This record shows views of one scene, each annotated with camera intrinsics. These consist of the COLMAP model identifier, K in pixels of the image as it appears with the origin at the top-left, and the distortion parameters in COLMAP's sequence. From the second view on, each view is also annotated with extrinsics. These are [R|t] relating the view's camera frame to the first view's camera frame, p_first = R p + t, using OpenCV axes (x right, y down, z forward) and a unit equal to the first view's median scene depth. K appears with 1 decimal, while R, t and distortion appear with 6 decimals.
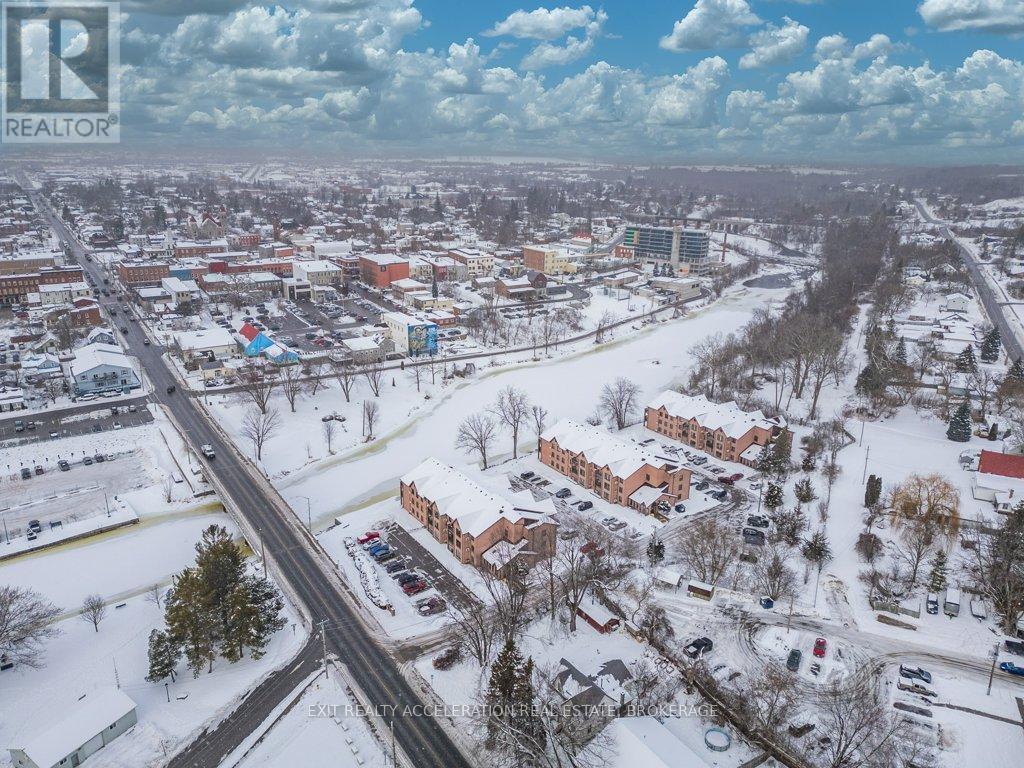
lens RADIAL K [[757.7, 0, 516.5], [0, 757.7, 356.5], [0, 0, 1]] dist [0.145618, -0.135789]
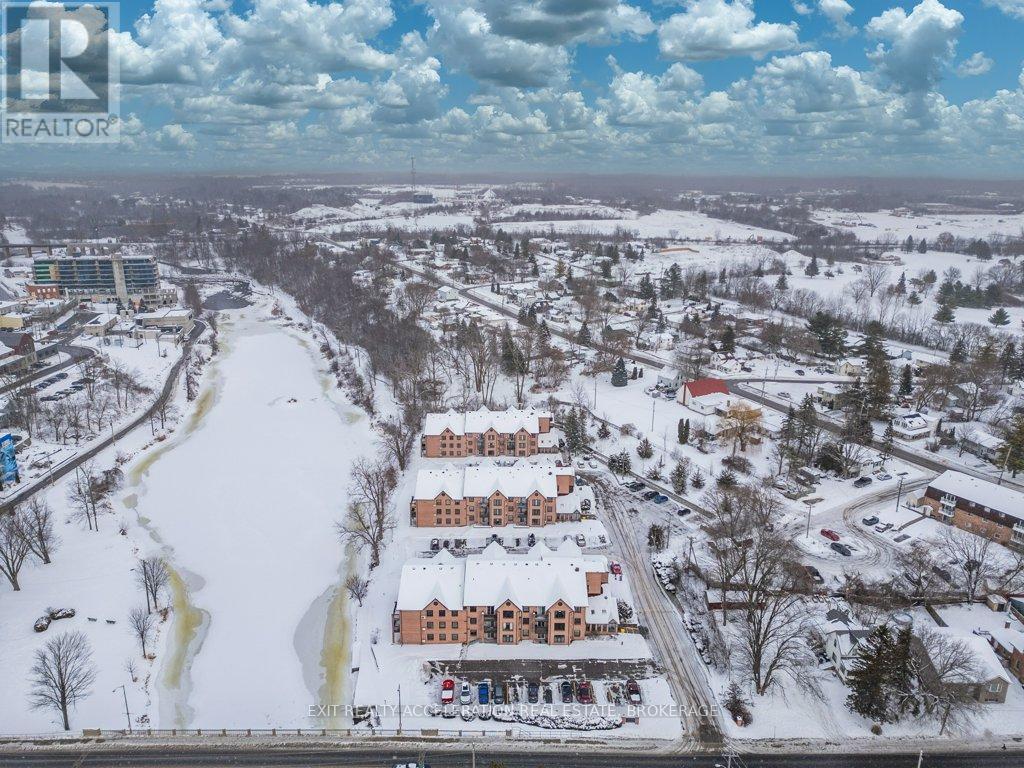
lens RADIAL K [[724.8, 0, 510.1], [0, 724.8, 385.4], [0, 0, 1]] dist [0.115228, -0.108171]
pose [[0.550616, -0.251360, 0.796015, -0.617903], [0.224195, 0.963081, 0.149035, -0.139123], [-0.804088, 0.096402, 0.586642, 0.461528]]
